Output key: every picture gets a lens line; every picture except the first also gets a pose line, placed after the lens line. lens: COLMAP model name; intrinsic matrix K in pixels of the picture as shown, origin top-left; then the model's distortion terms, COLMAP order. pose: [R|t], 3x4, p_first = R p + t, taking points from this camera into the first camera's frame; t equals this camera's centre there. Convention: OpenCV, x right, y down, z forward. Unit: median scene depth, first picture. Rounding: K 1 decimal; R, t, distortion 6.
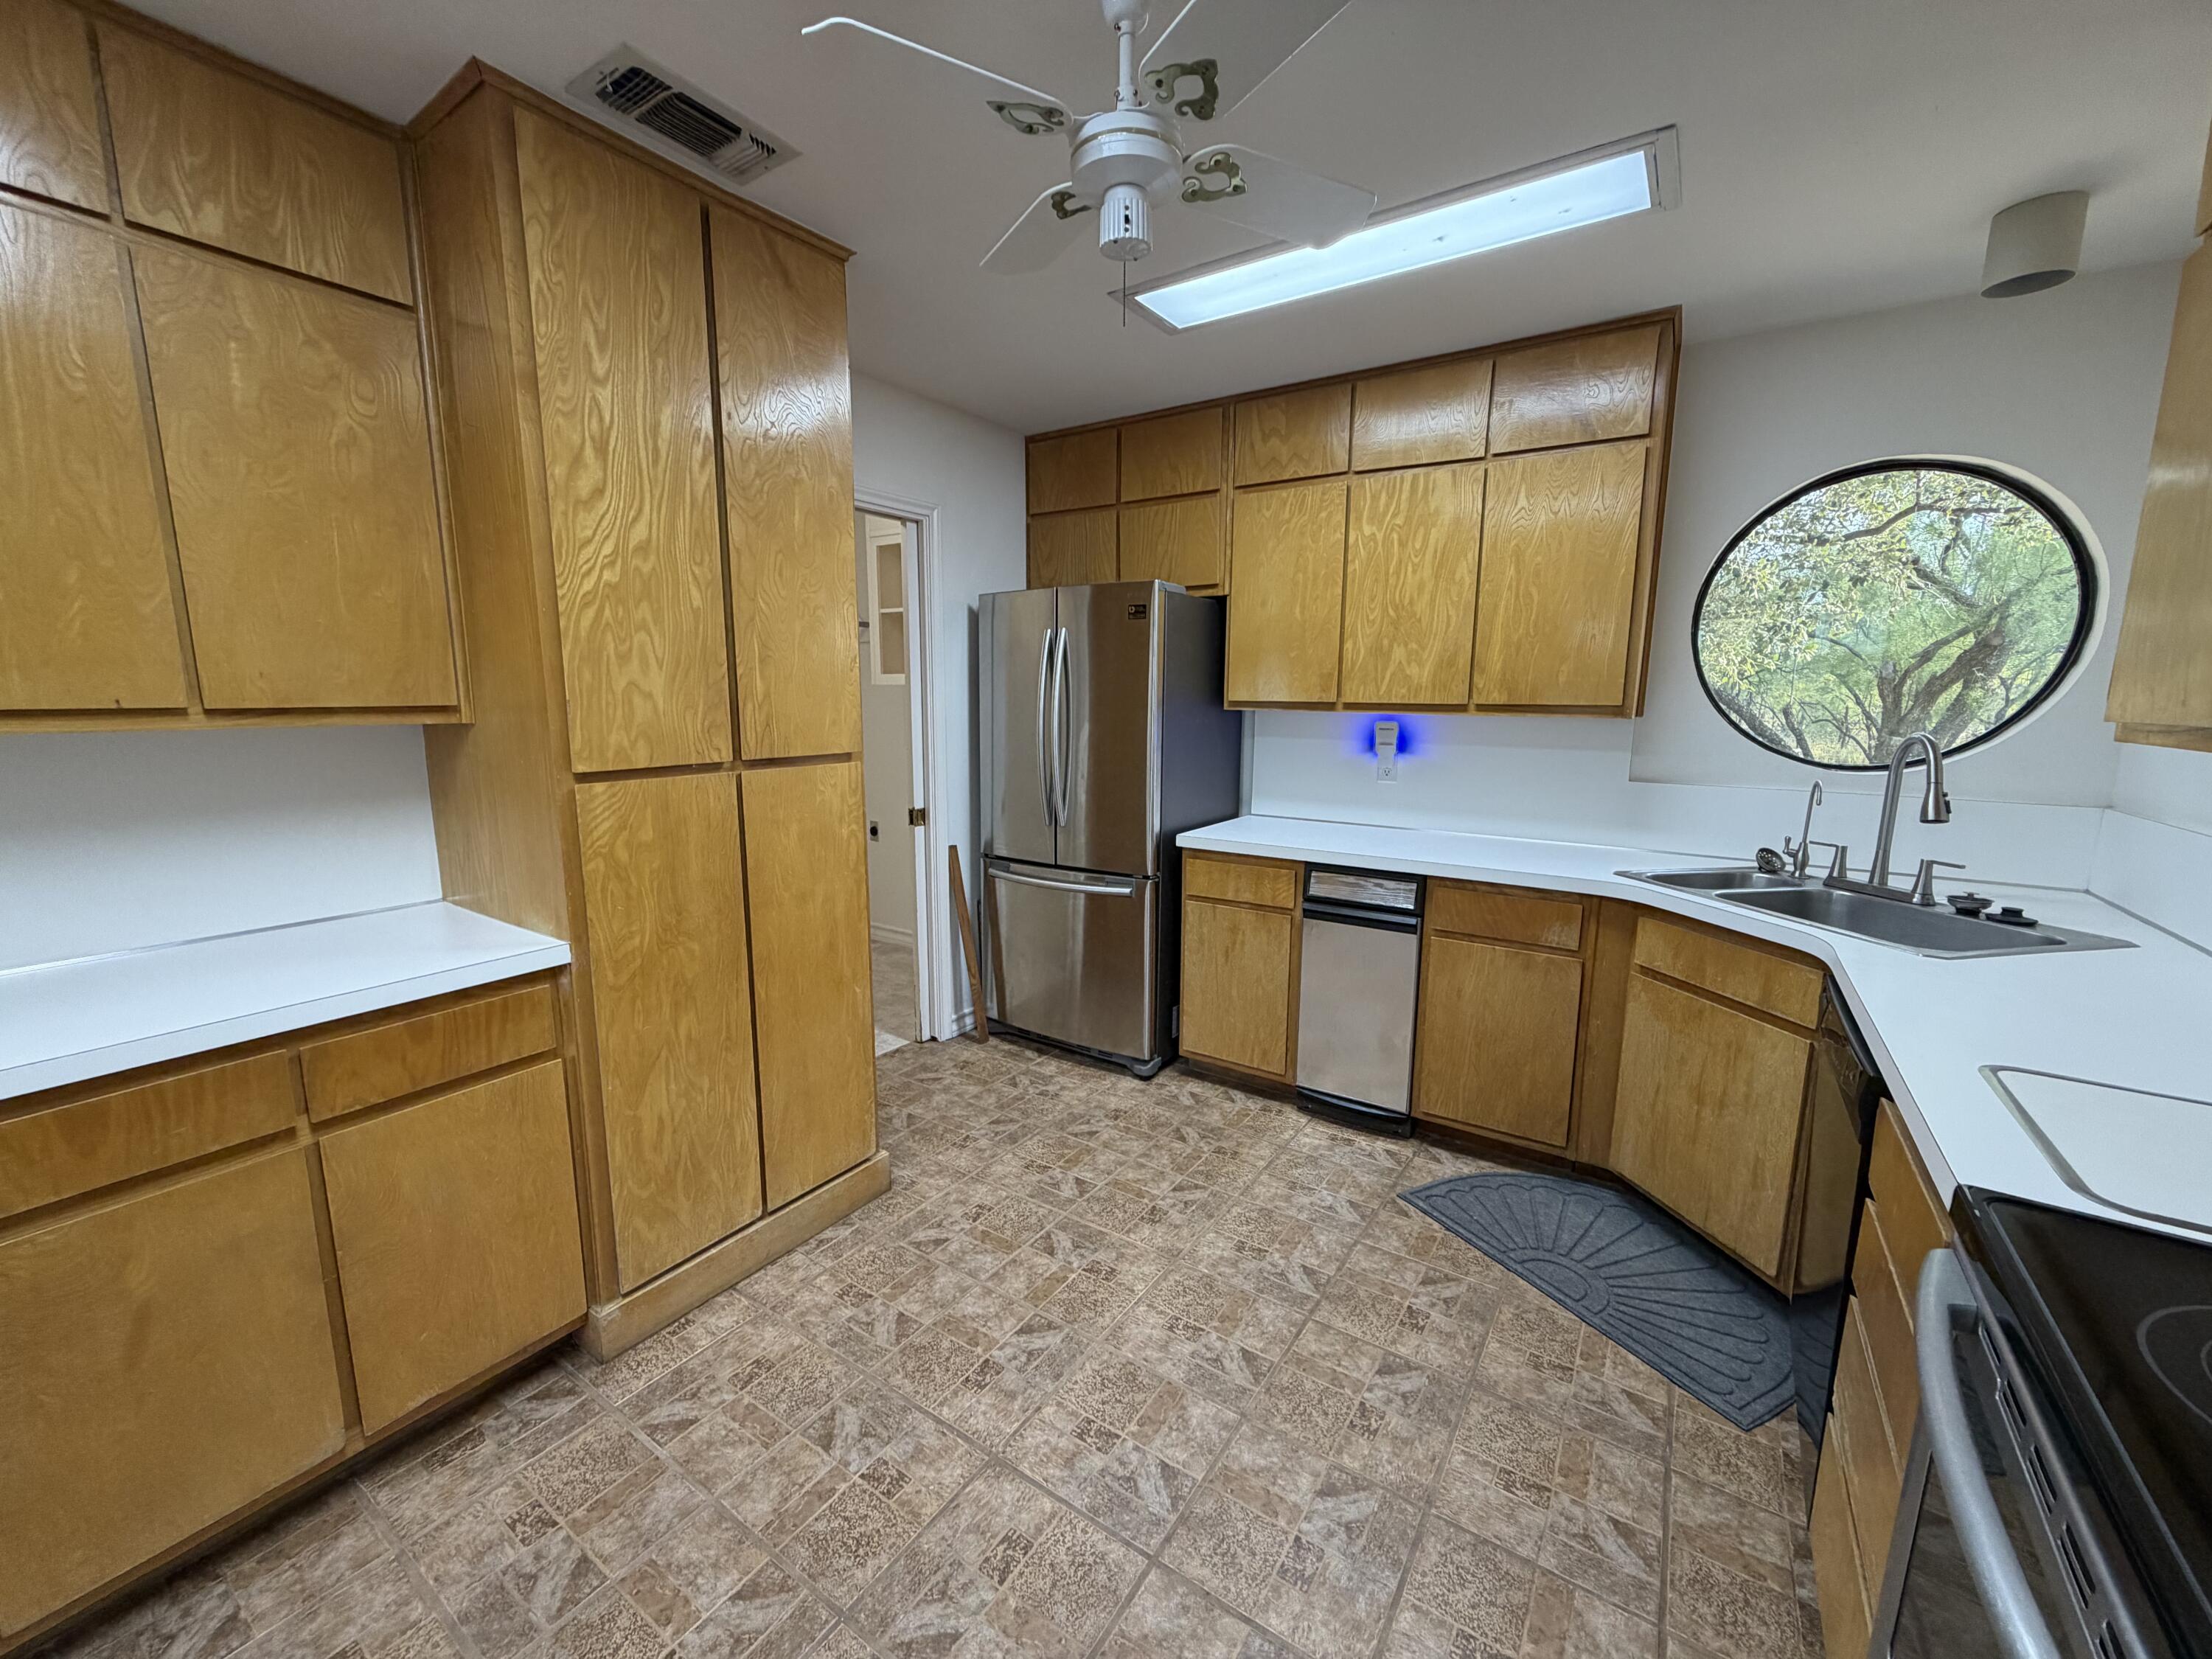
lens RADIAL K [[879.1, 0, 1095.5], [0, 879.1, 829.9], [0, 0, 1]] dist [0.000403, -0.000108]
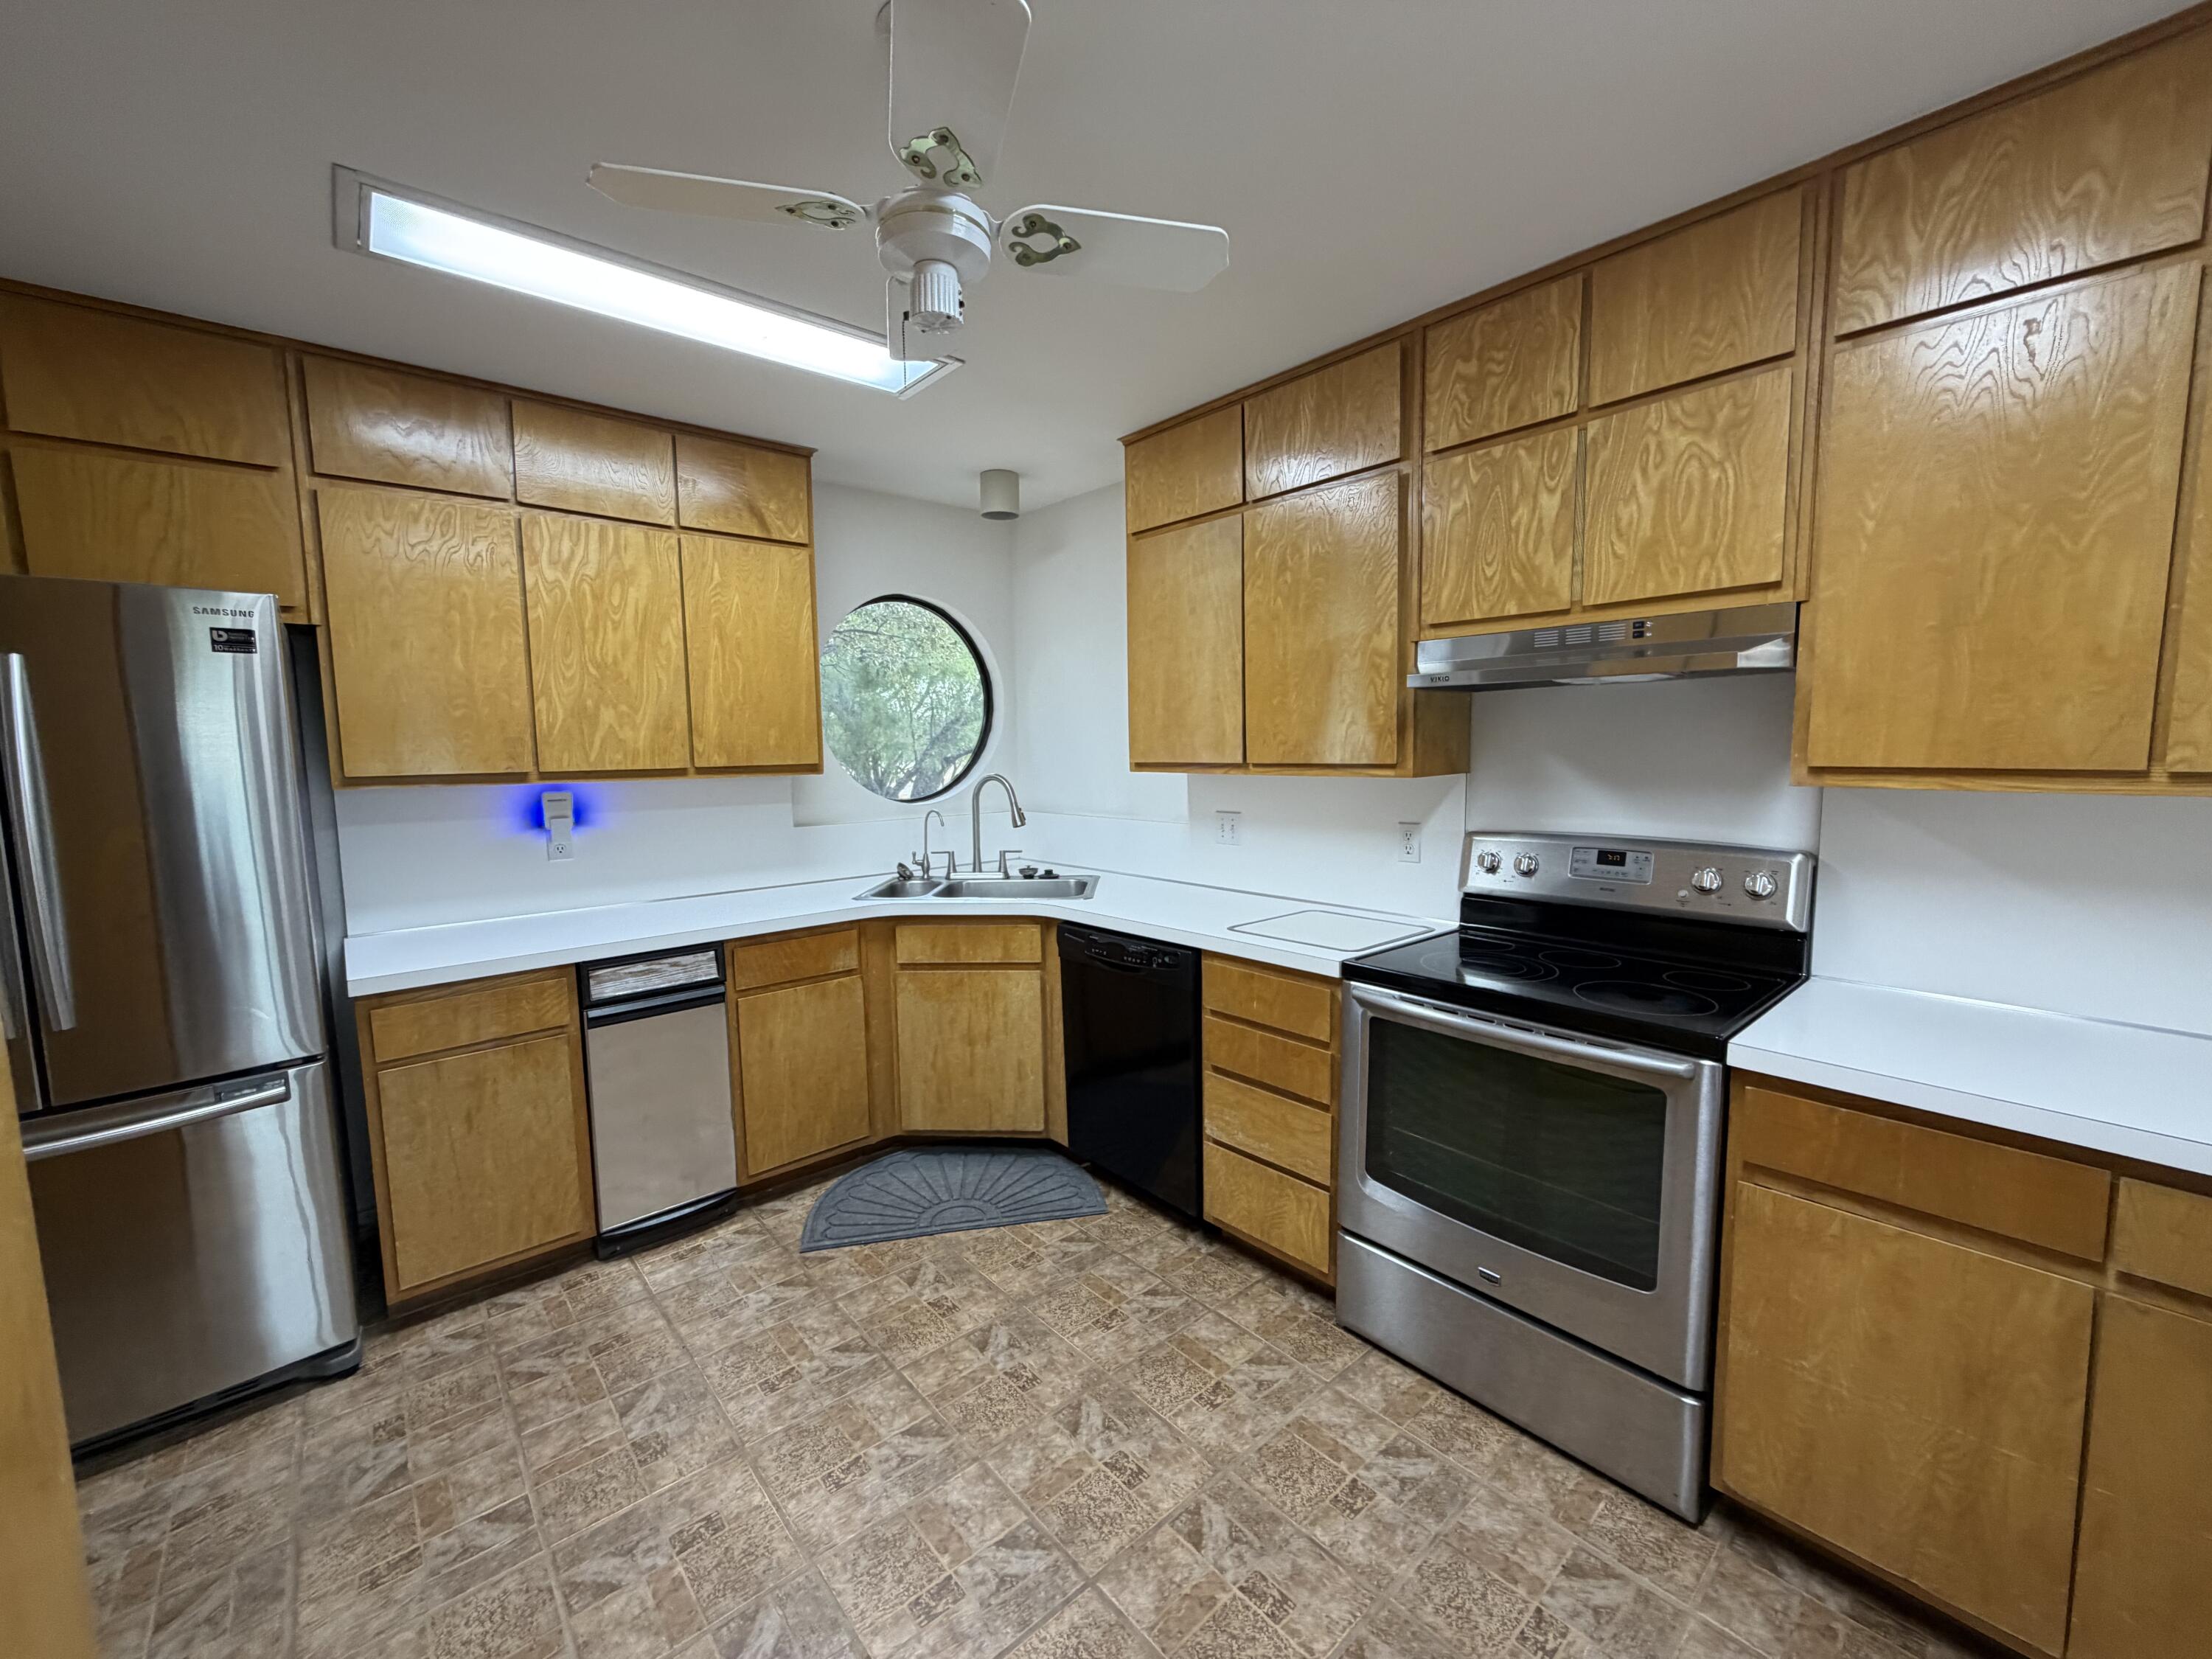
lens RADIAL K [[877.5, 0, 1106.0], [0, 877.5, 829.5], [0, 0, 1]] dist [-0.001432, -0.000132]
pose [[0.252147, -0.106258, 0.961837, -0.449783], [0.166691, 0.983865, 0.064993, -0.063068], [-0.953224, 0.143942, 0.265791, 0.308393]]
